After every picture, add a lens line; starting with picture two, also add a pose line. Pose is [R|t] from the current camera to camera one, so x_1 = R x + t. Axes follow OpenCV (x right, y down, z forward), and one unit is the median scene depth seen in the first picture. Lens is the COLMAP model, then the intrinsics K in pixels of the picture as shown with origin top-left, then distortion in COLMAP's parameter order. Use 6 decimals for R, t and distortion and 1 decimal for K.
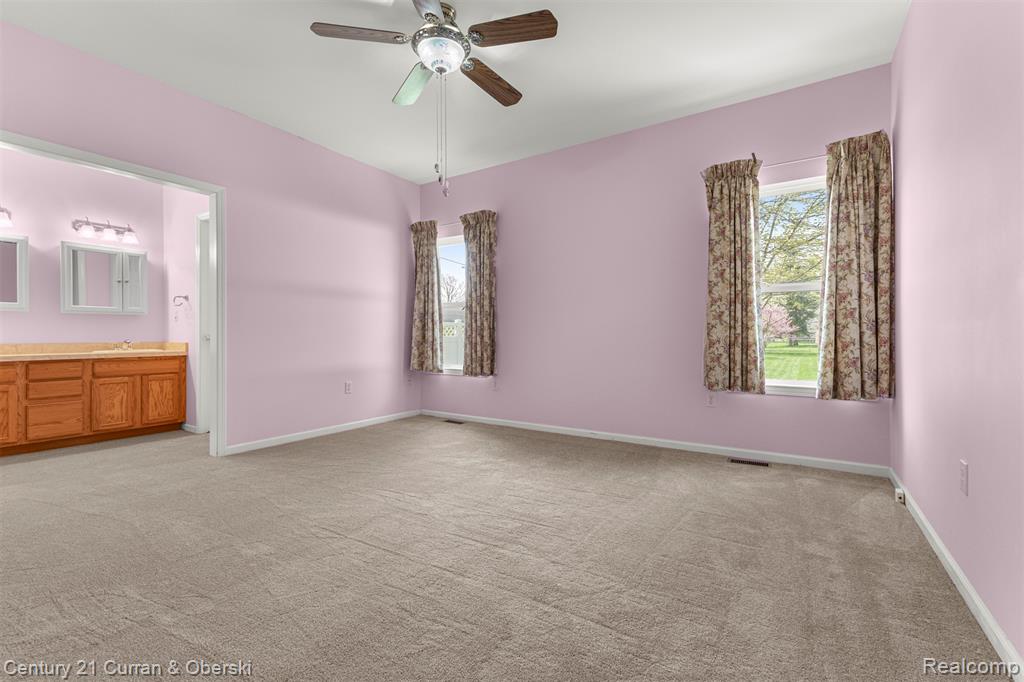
lens RADIAL K [[446.0, 0, 512.2], [0, 446.0, 334.8], [0, 0, 1]] dist [0.000880, -0.000551]
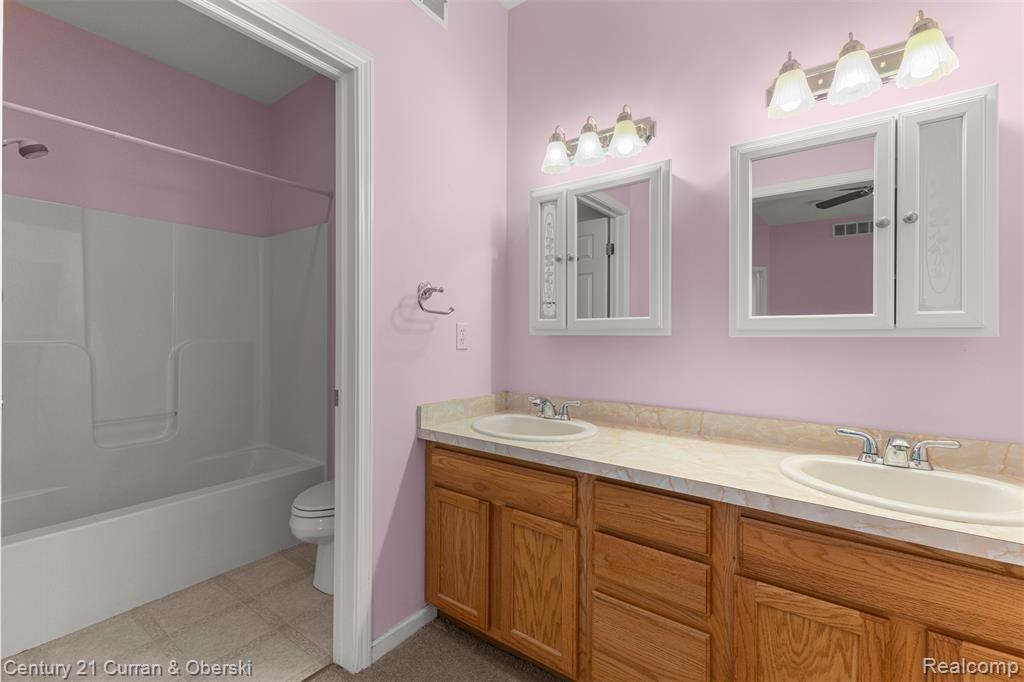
lens RADIAL K [[446.0, 0, 512.2], [0, 446.0, 334.8], [0, 0, 1]] dist [0.000880, -0.000551]
pose [[-0.050926, 0.001772, -0.998701, -0.647586], [-0.000839, 0.999998, 0.001818, -0.052486], [0.998702, 0.000931, -0.050925, 0.867365]]
